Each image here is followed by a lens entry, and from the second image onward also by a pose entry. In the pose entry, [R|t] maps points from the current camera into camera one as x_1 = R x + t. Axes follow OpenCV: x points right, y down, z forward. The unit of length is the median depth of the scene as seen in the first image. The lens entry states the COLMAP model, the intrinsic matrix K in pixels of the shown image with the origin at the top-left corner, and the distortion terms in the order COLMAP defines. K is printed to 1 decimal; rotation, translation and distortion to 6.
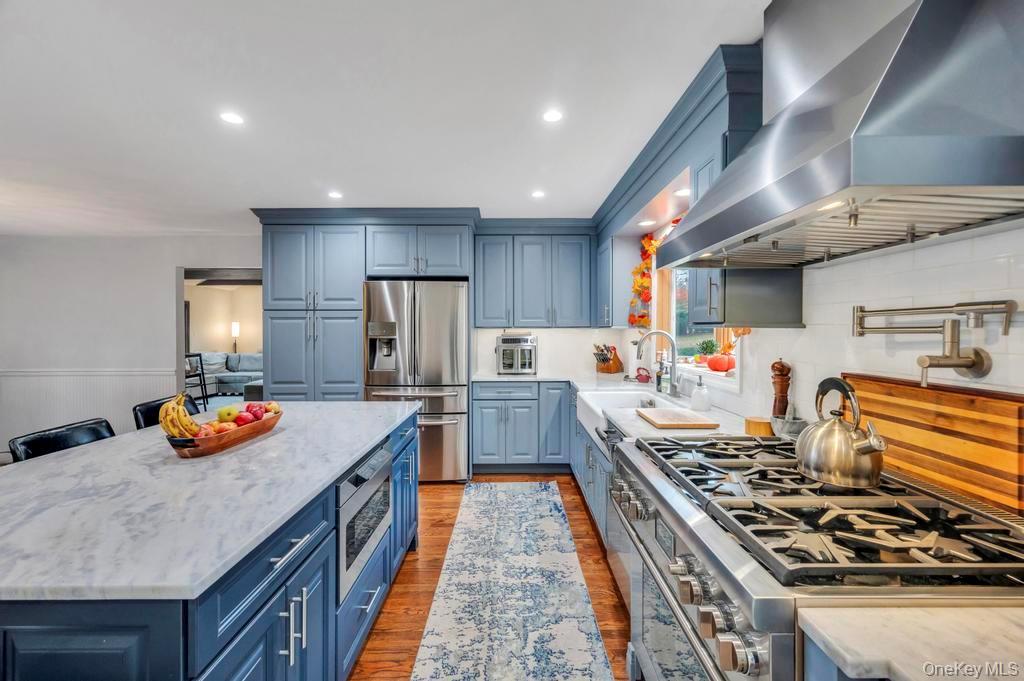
lens RADIAL K [[408.4, 0, 509.7], [0, 408.4, 330.5], [0, 0, 1]] dist [-0.002155, 0.000025]
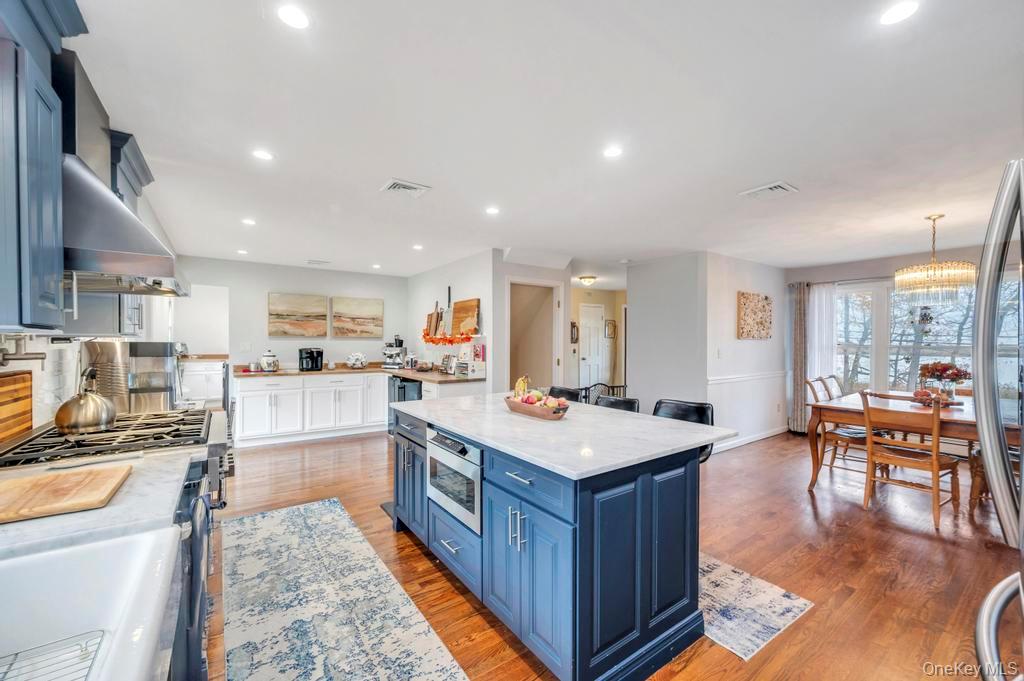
lens RADIAL K [[408.4, 0, 508.8], [0, 408.4, 344.6], [0, 0, 1]] dist [-0.002155, 0.000025]
pose [[-0.817656, 0.007526, -0.575658, 0.234652], [0.000442, 0.999922, 0.012445, 0.004370], [0.575707, 0.009921, -0.817596, 2.051019]]
